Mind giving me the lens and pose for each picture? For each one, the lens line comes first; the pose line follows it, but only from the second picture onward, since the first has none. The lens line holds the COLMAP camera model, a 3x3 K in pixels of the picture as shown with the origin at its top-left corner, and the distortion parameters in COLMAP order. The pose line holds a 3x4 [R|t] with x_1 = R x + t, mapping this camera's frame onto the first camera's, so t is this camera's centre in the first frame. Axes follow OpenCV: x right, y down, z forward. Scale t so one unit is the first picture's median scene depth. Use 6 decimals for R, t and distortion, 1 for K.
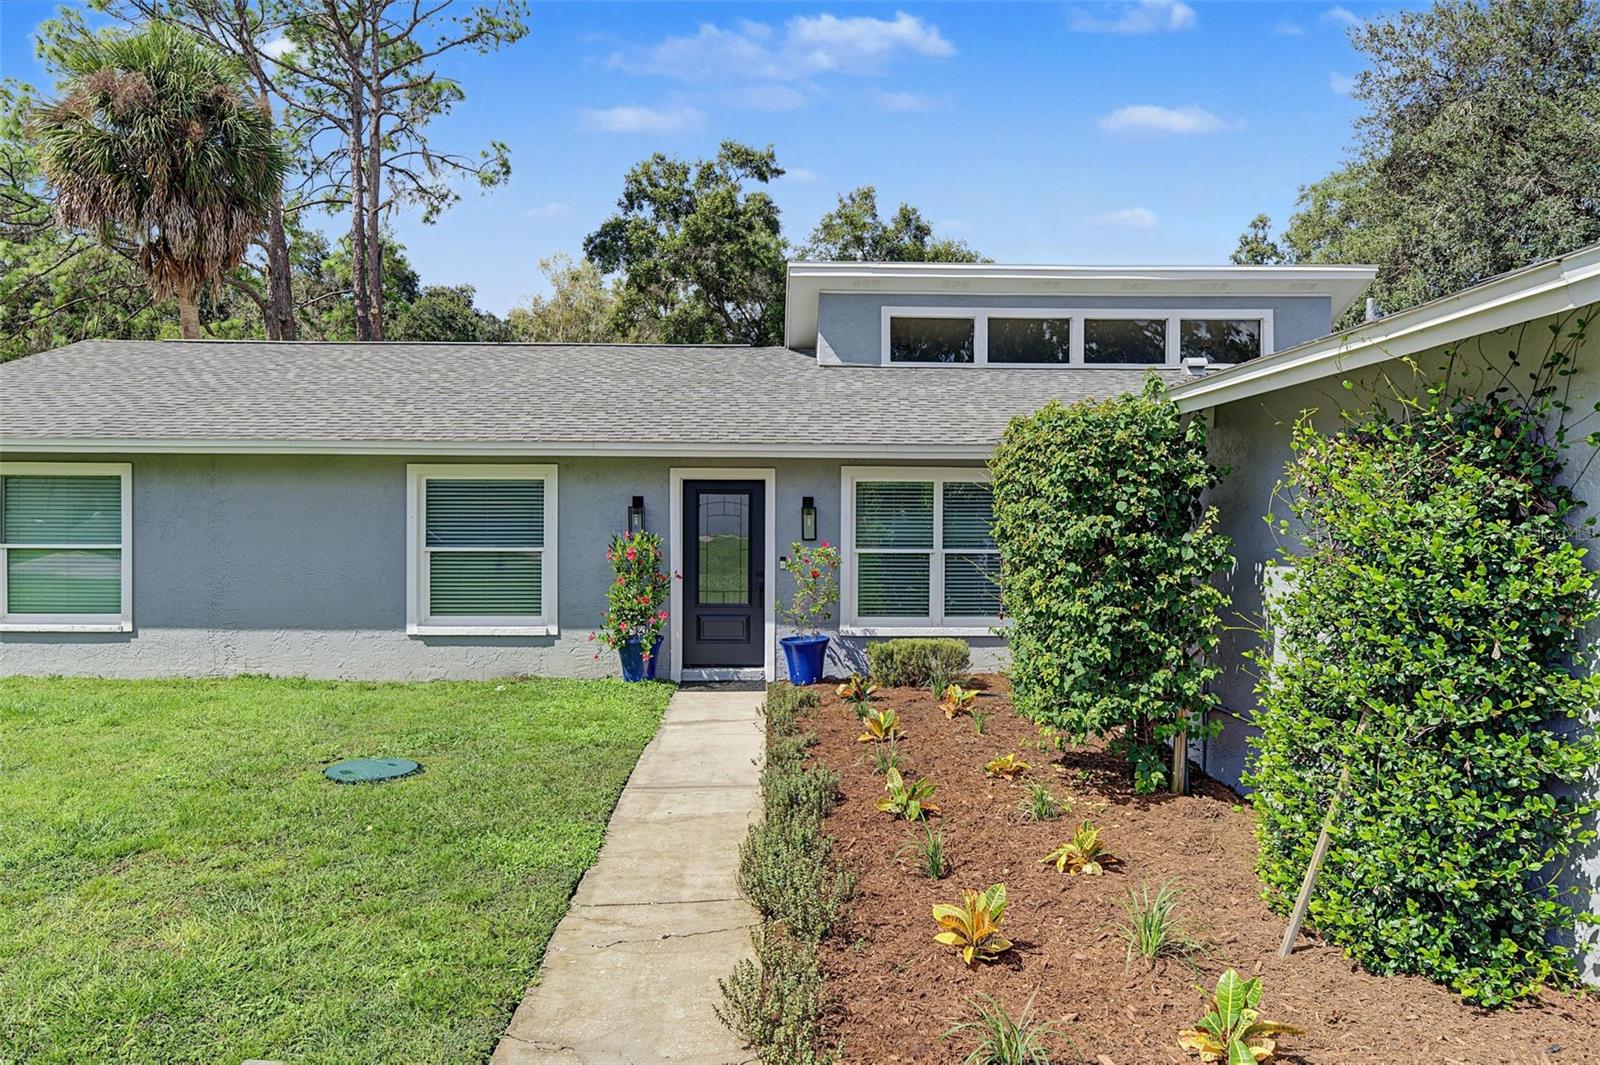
lens RADIAL K [[1069.7, 0, 794.4], [0, 1069.7, 538.3], [0, 0, 1]] dist [0.007761, 0.000456]
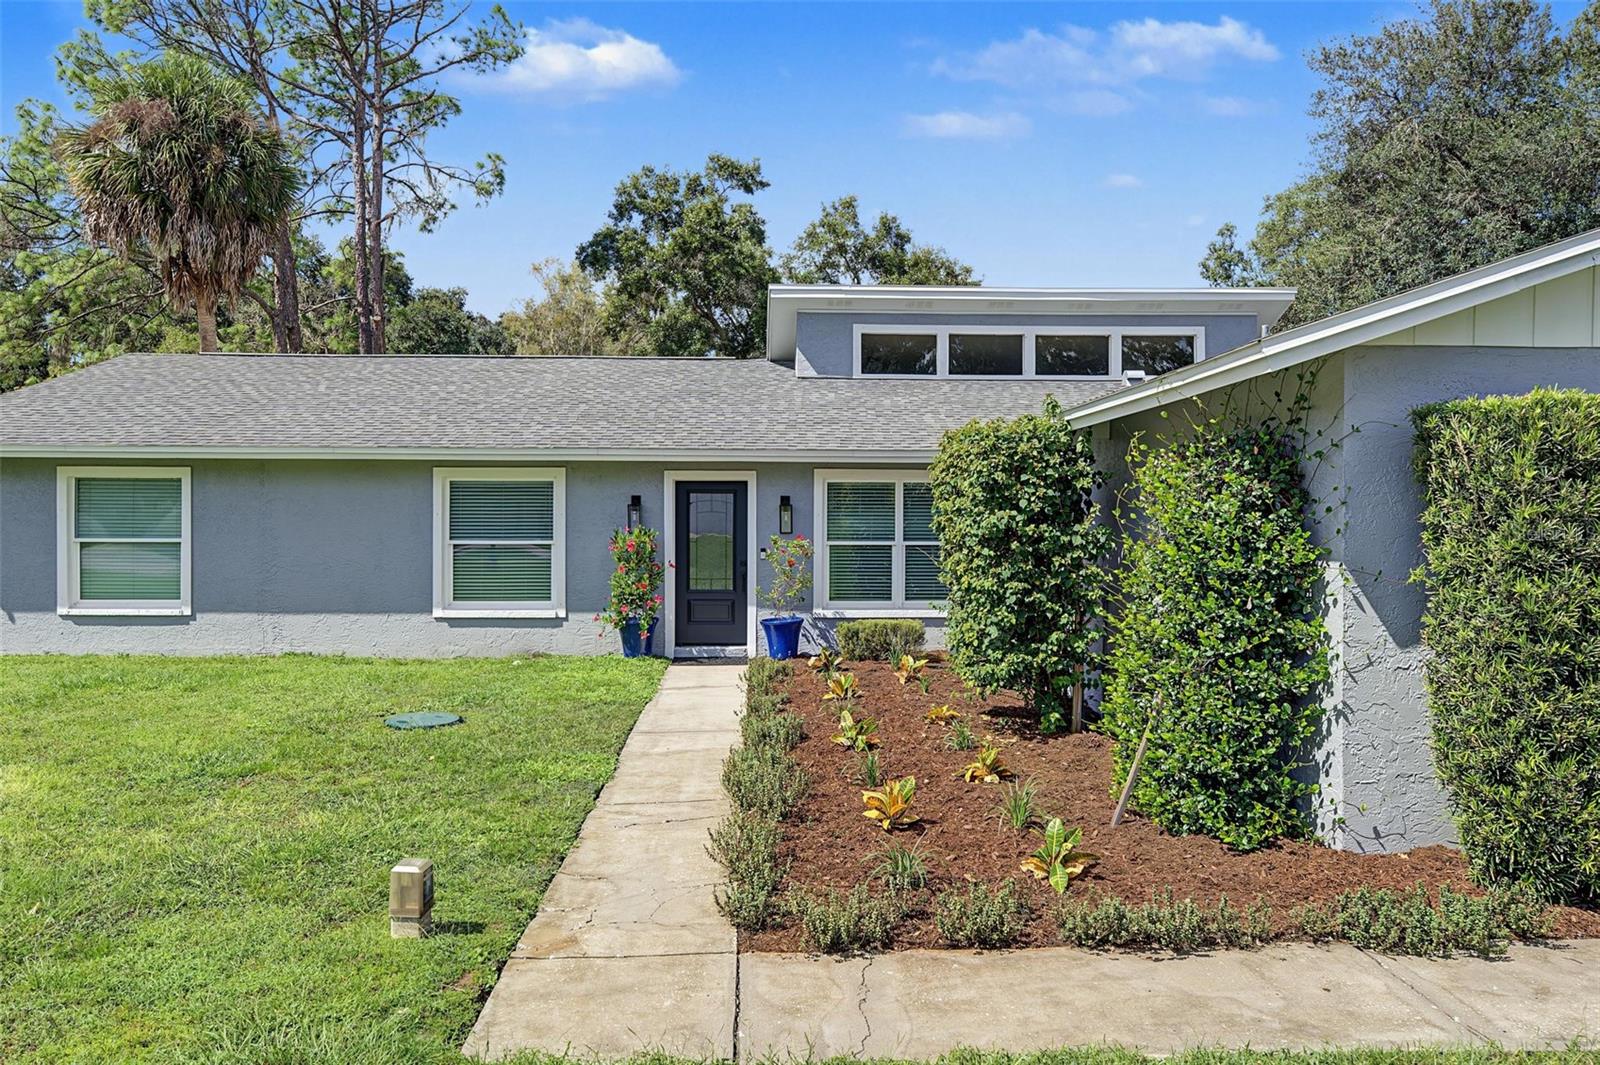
lens RADIAL K [[1069.7, 0, 794.4], [0, 1069.7, 538.3], [0, 0, 1]] dist [0.007761, 0.000456]
pose [[0.999939, -0.002004, 0.010901, 0.010139], [0.001987, 0.999997, 0.001633, 0.004797], [-0.010905, -0.001612, 0.999939, -0.141713]]
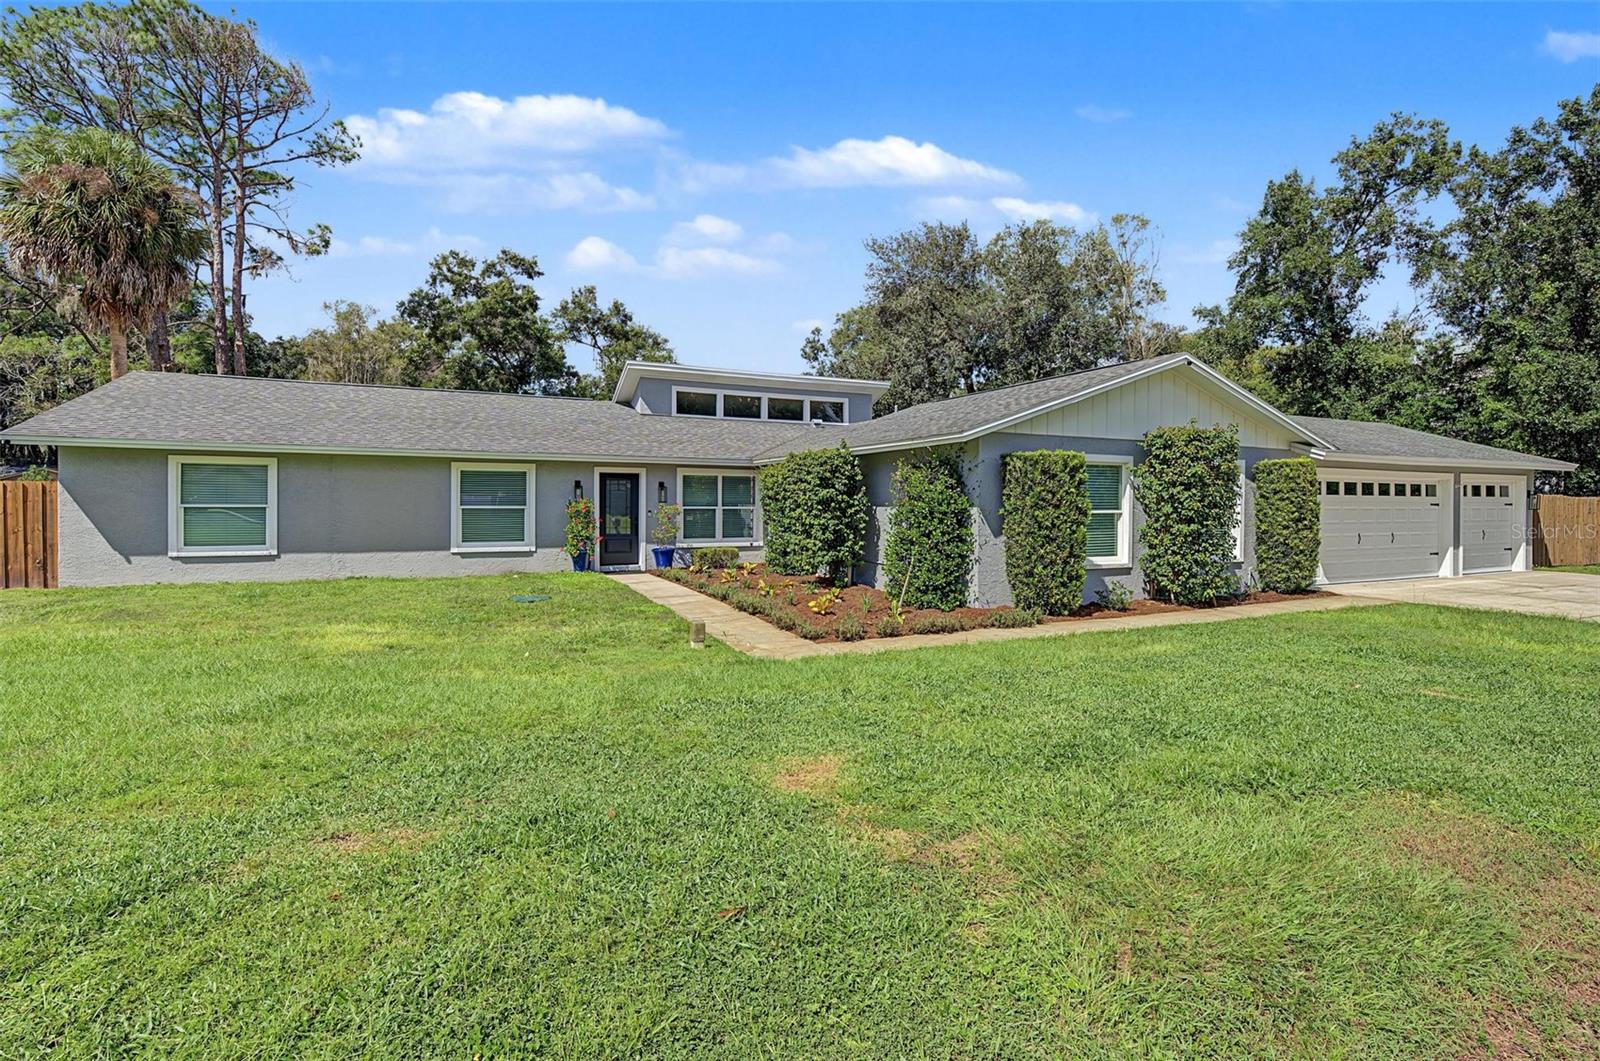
lens RADIAL K [[725.3, 0, 804.0], [0, 725.3, 524.6], [0, 0, 1]] dist [-0.000327, -0.000074]
pose [[0.914779, -0.012025, 0.403775, -0.305247], [0.005065, 0.999820, 0.018302, 0.020391], [-0.403922, -0.014697, 0.914675, -0.410844]]
